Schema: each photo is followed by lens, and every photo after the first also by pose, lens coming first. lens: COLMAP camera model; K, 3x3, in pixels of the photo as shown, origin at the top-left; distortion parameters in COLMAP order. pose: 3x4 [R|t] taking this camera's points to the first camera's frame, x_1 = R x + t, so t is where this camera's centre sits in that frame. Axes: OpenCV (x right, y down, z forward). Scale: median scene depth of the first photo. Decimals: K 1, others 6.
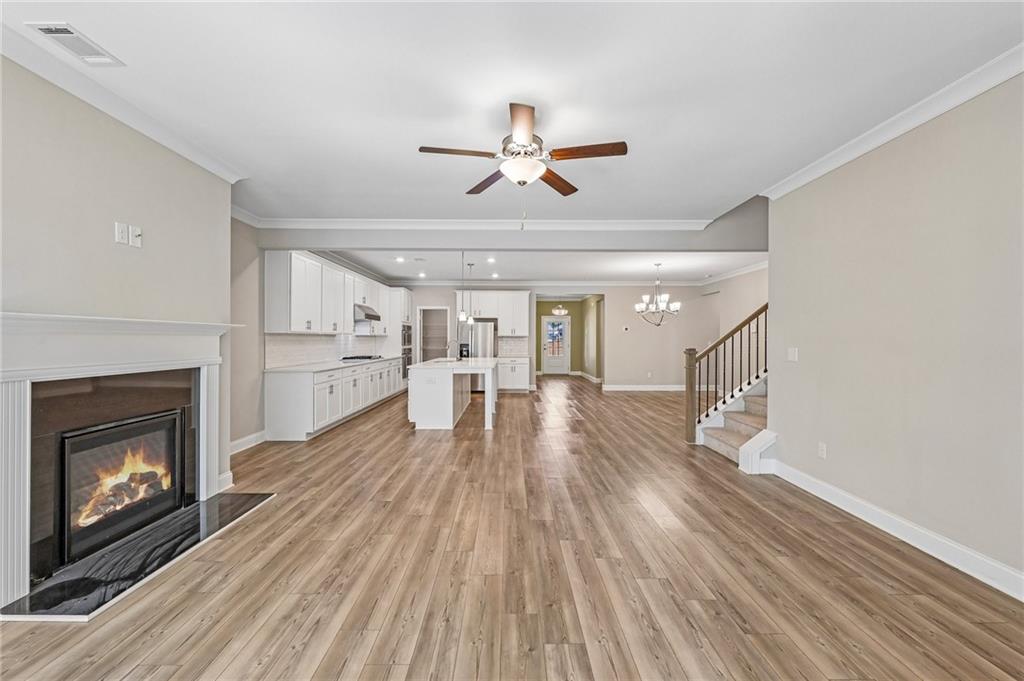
lens RADIAL K [[420.5, 0, 512.0], [0, 420.5, 340.5], [0, 0, 1]] dist [0.000049, 0.000007]
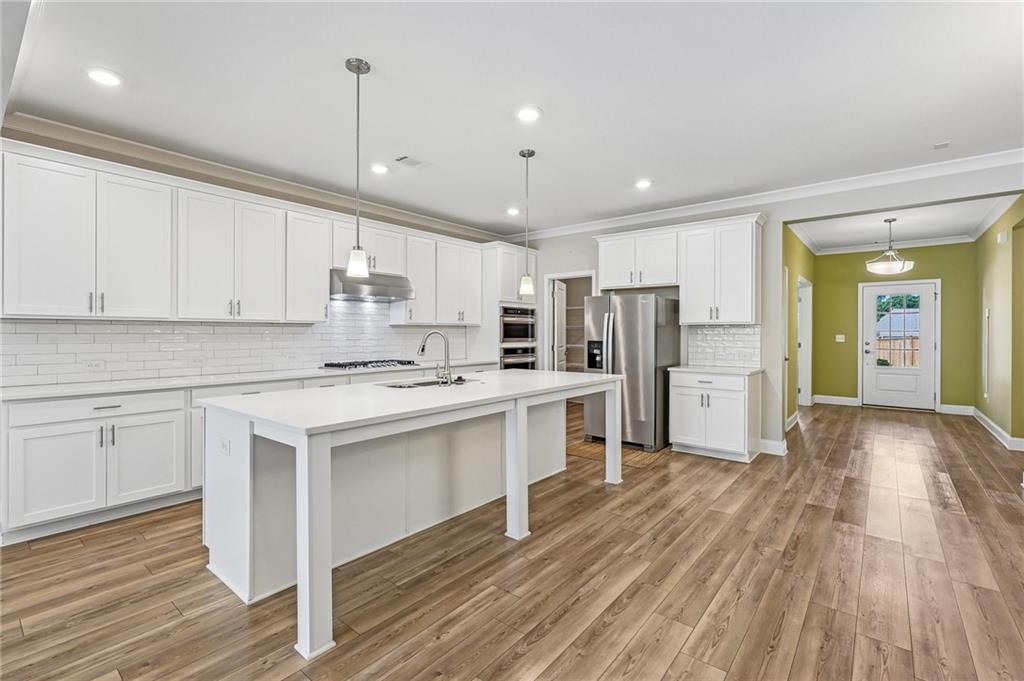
lens RADIAL K [[457.8, 0, 512.0], [0, 457.8, 340.5], [0, 0, 1]] dist [0.002992, 0.000446]
pose [[0.771440, 0.010319, -0.636219, 0.151336], [-0.001513, 0.999895, 0.014383, -0.000121], [0.636301, -0.010133, 0.771375, 0.526439]]
